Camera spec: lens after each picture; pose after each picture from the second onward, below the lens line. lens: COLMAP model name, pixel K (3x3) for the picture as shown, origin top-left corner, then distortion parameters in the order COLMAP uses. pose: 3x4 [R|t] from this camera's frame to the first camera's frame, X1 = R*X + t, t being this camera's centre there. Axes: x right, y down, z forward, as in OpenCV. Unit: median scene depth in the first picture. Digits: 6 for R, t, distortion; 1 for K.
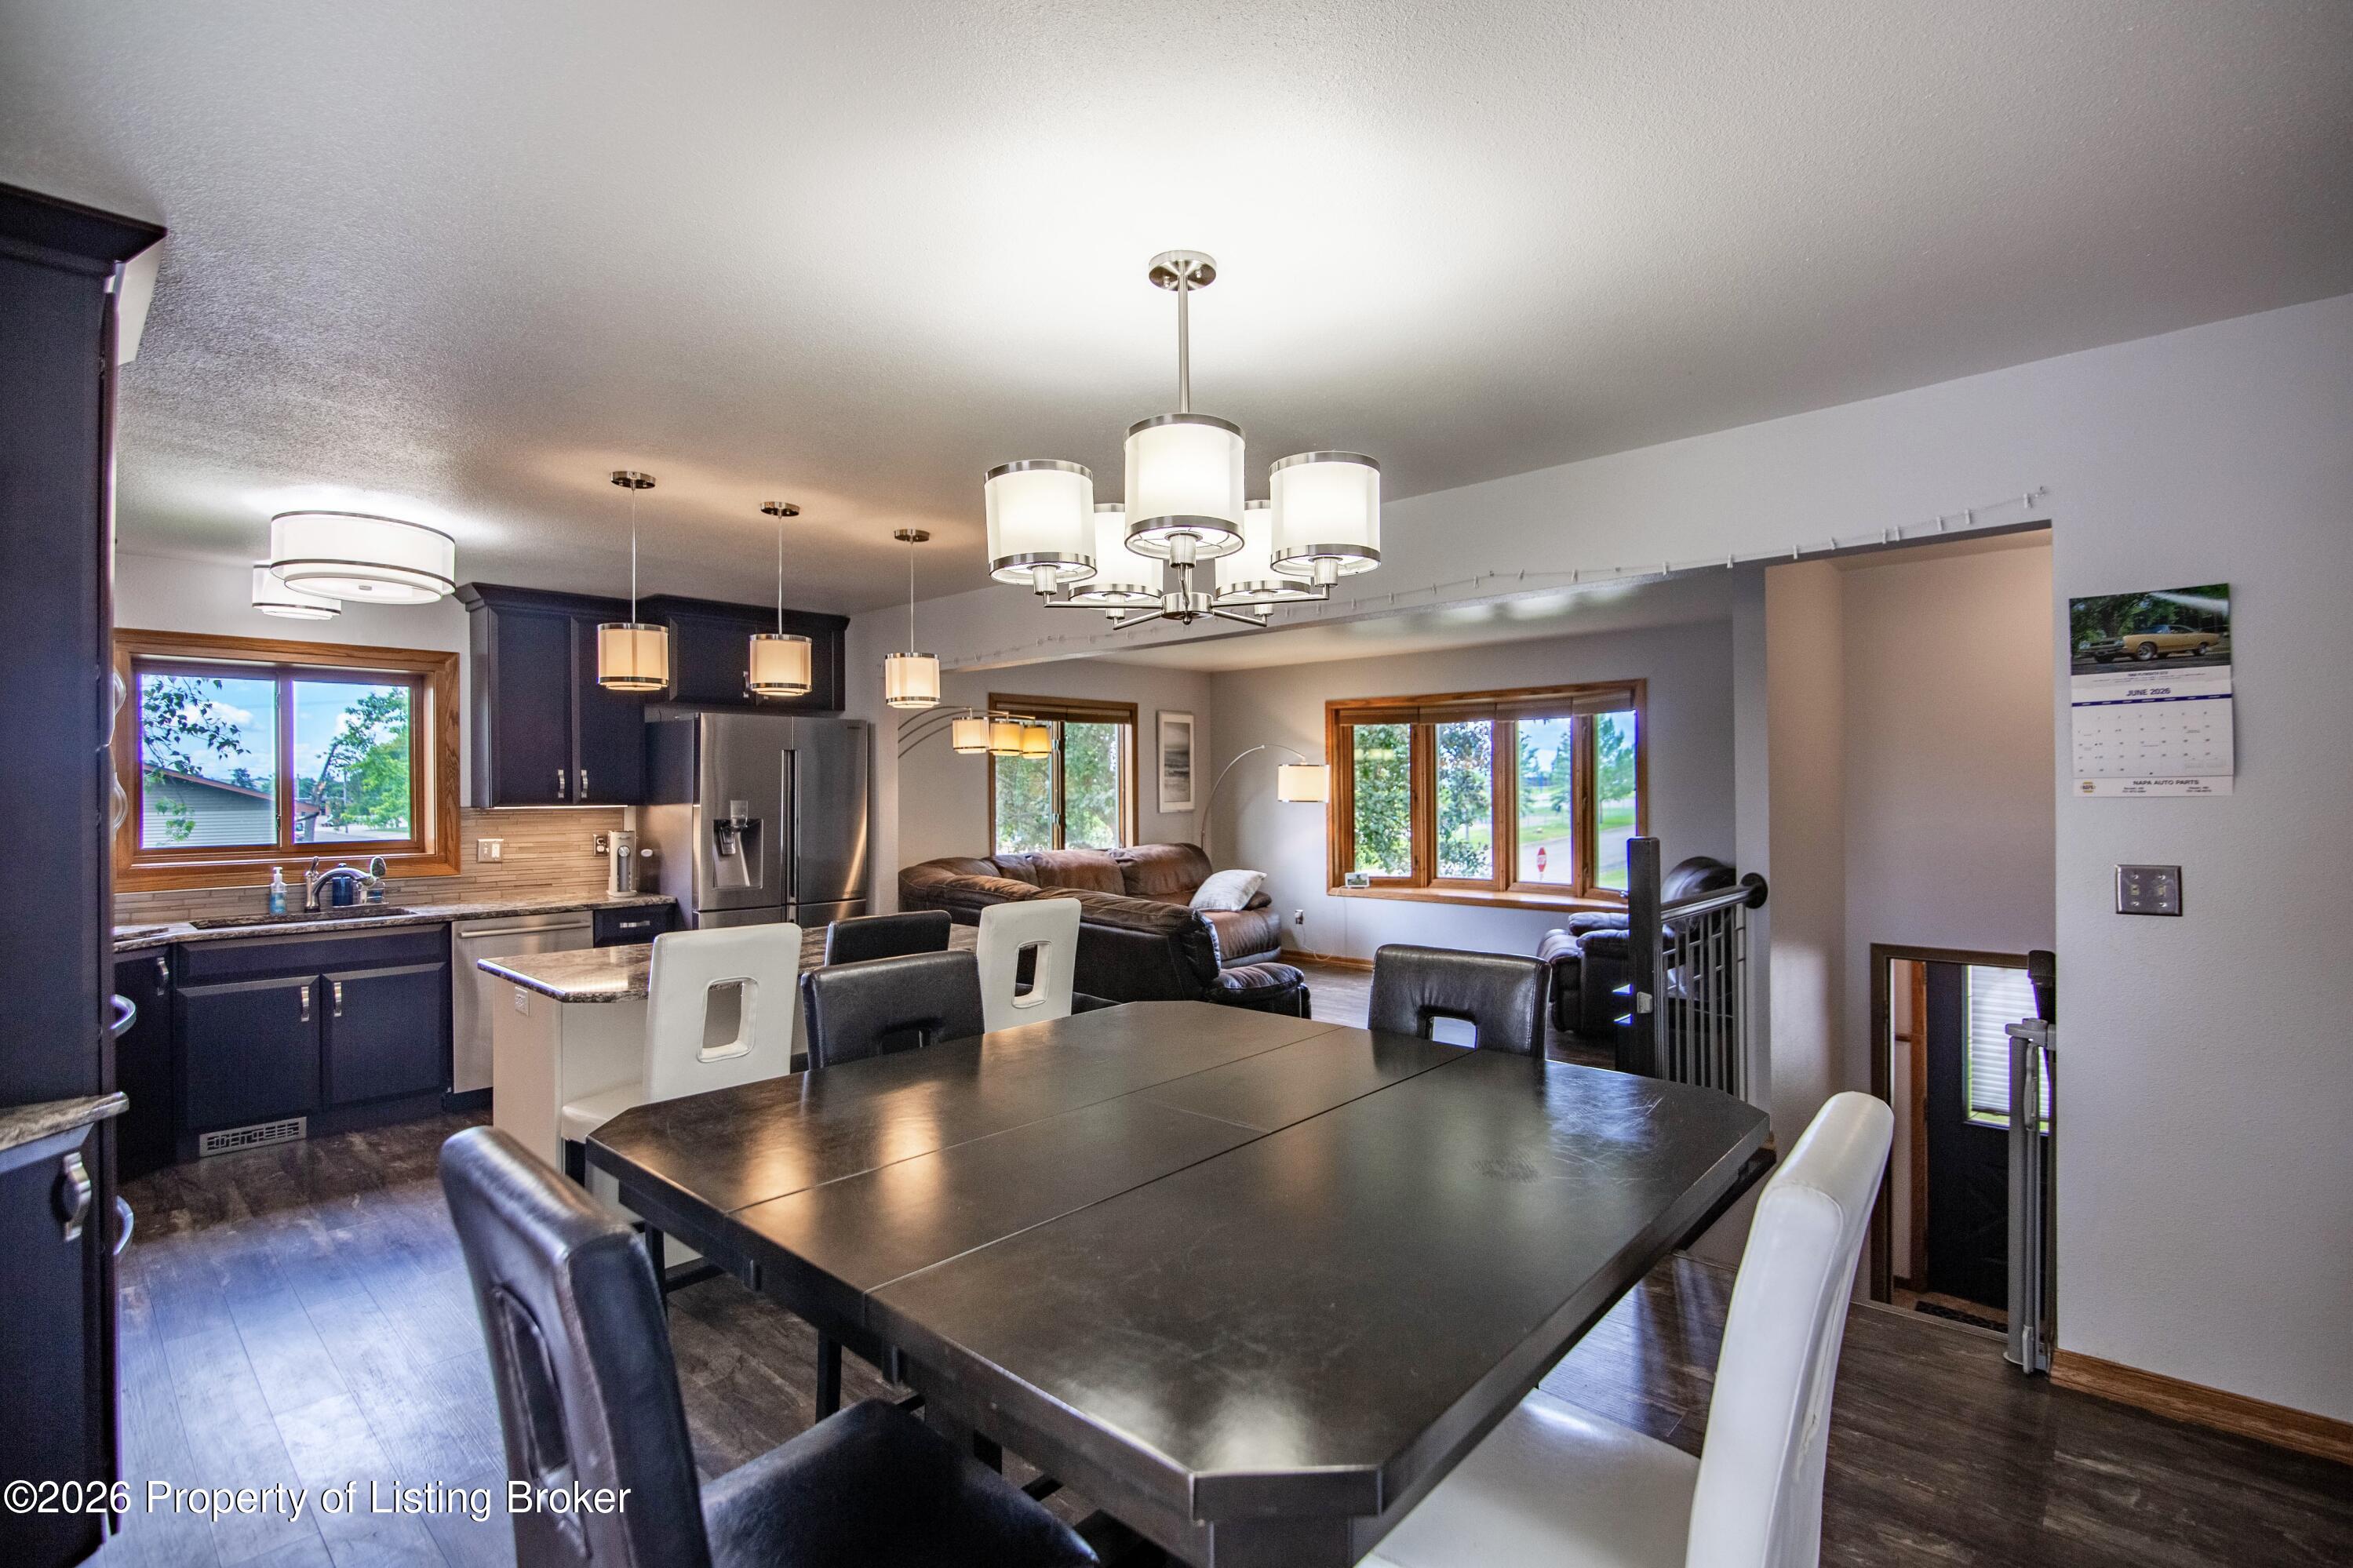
lens RADIAL K [[1084.7, 0, 1183.7], [0, 1084.7, 788.0], [0, 0, 1]] dist [-0.014189, -0.000894]
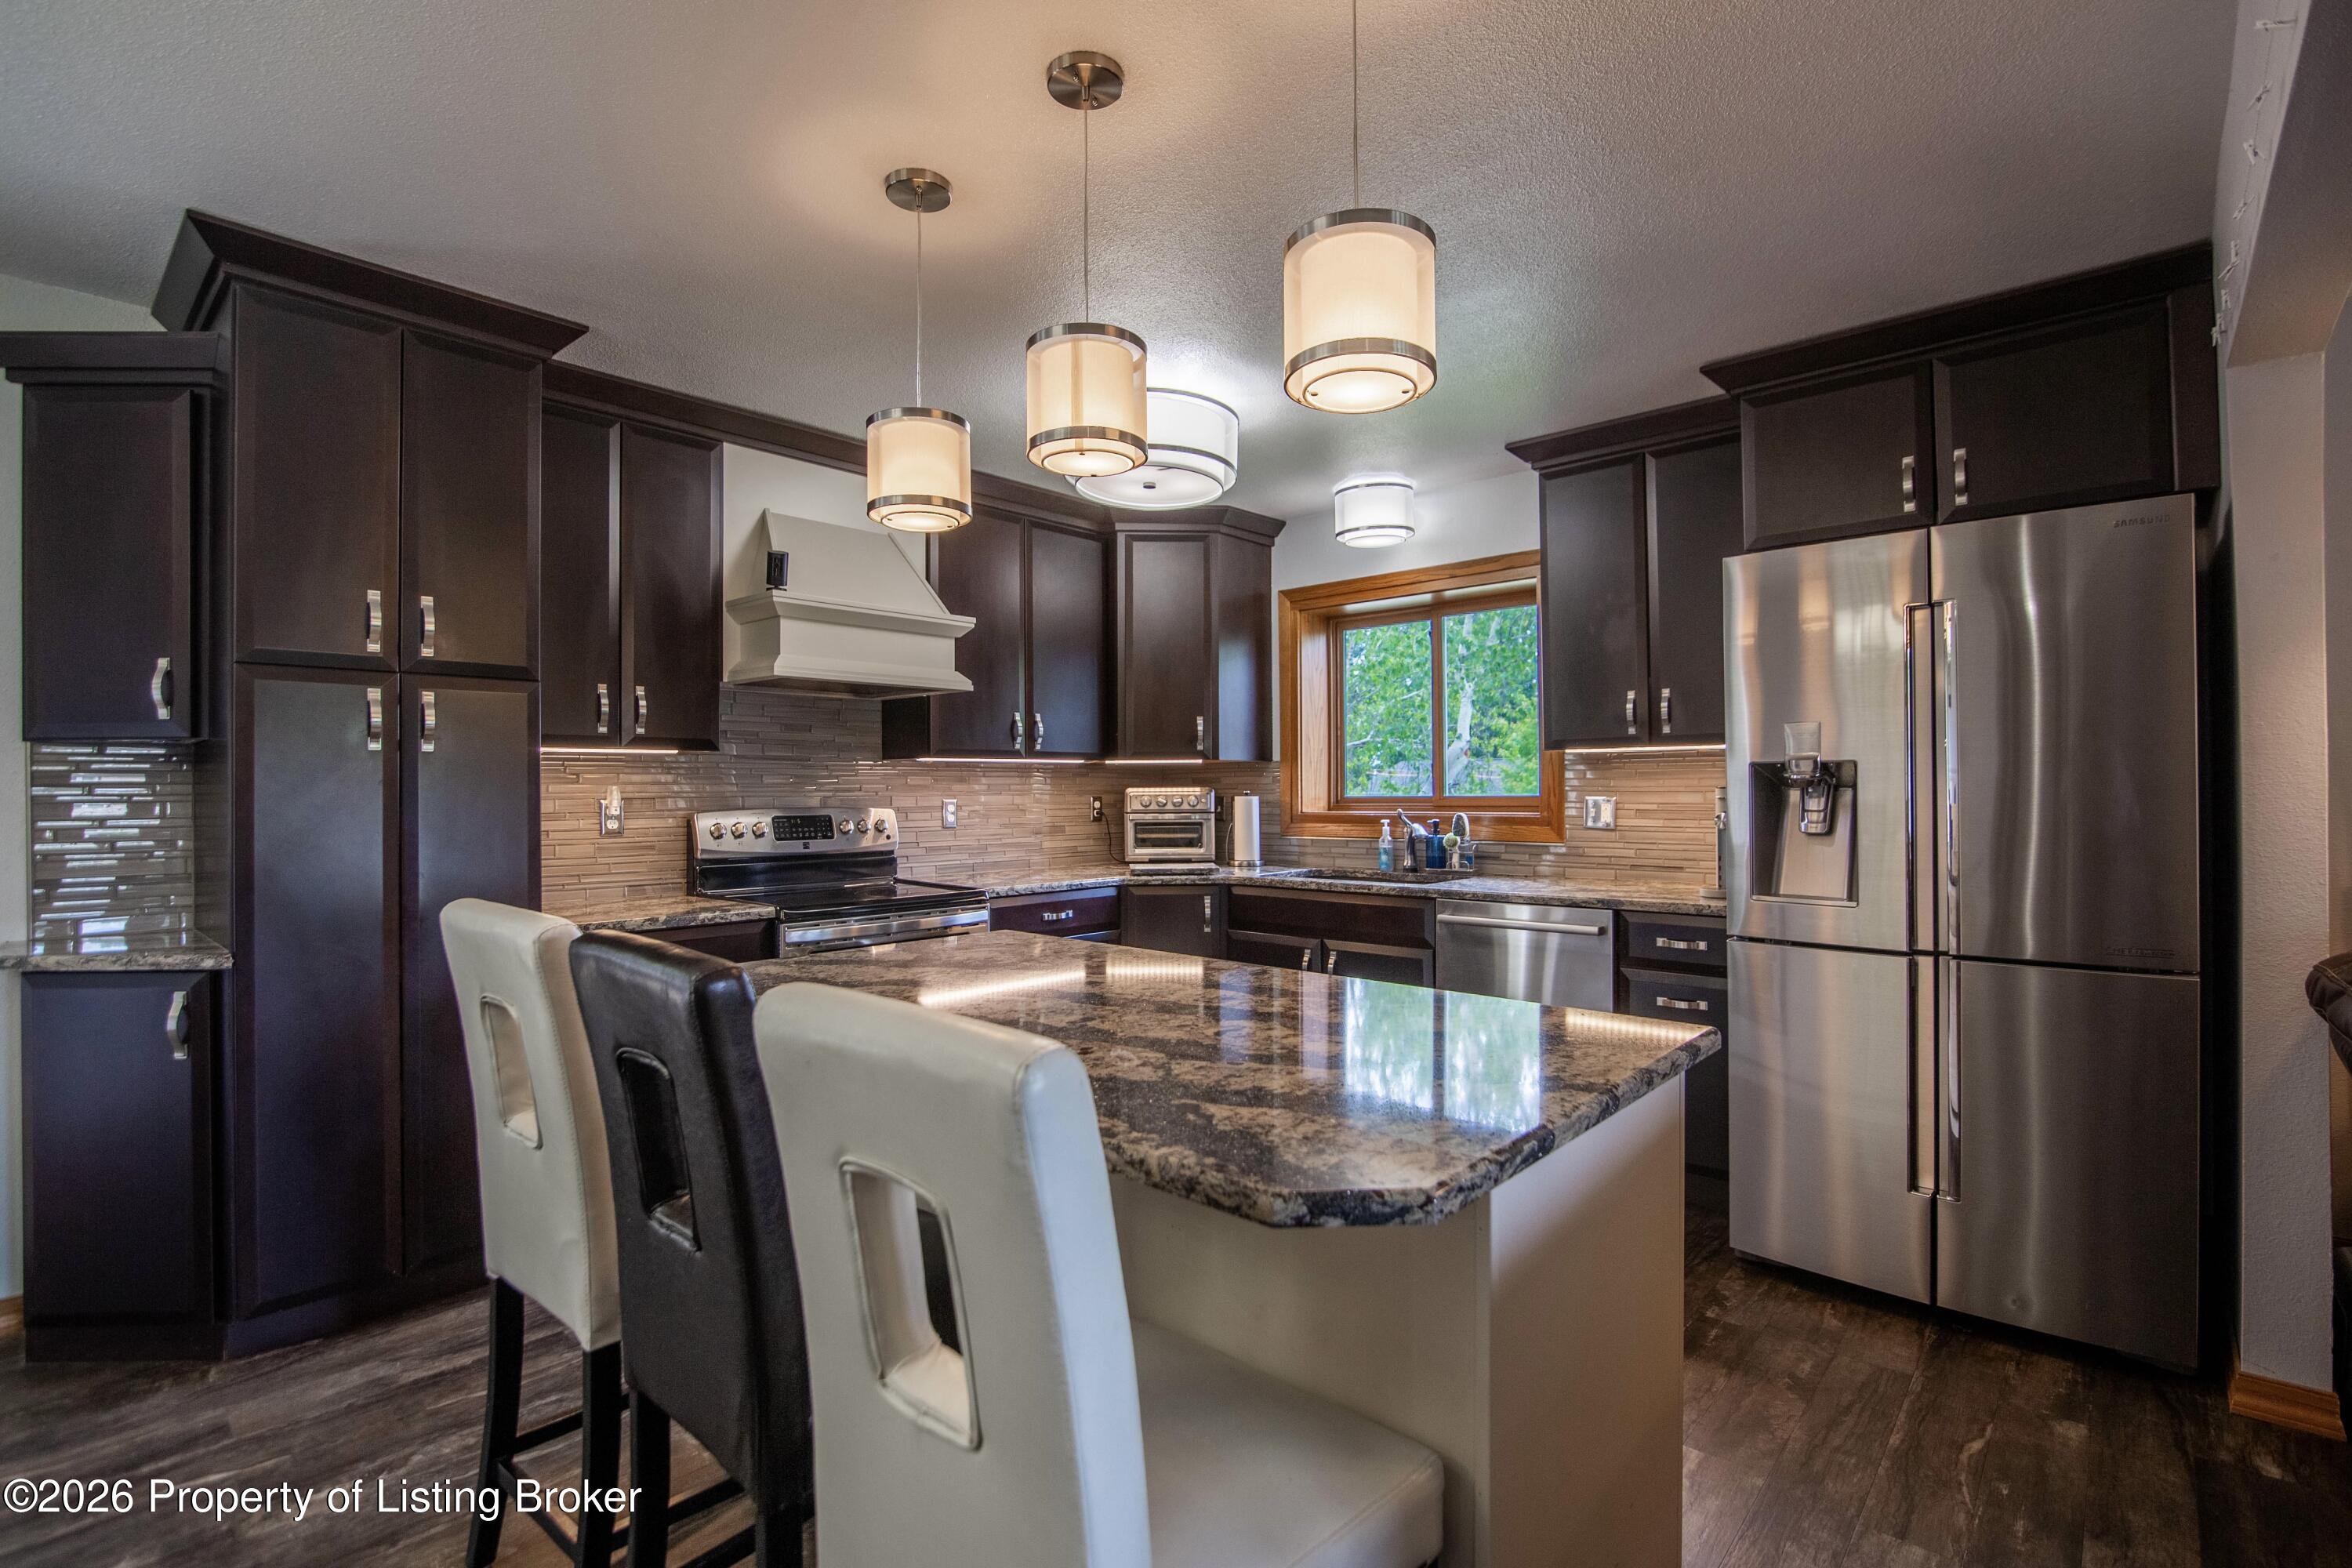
lens RADIAL K [[1084.3, 0, 1174.1], [0, 1084.3, 779.9], [0, 0, 1]] dist [-0.014189, -0.000894]
pose [[0.022210, -0.007505, -0.999725, 0.045691], [0.006783, 0.999950, -0.007356, 0.025132], [0.999730, -0.006617, 0.022260, 0.446883]]
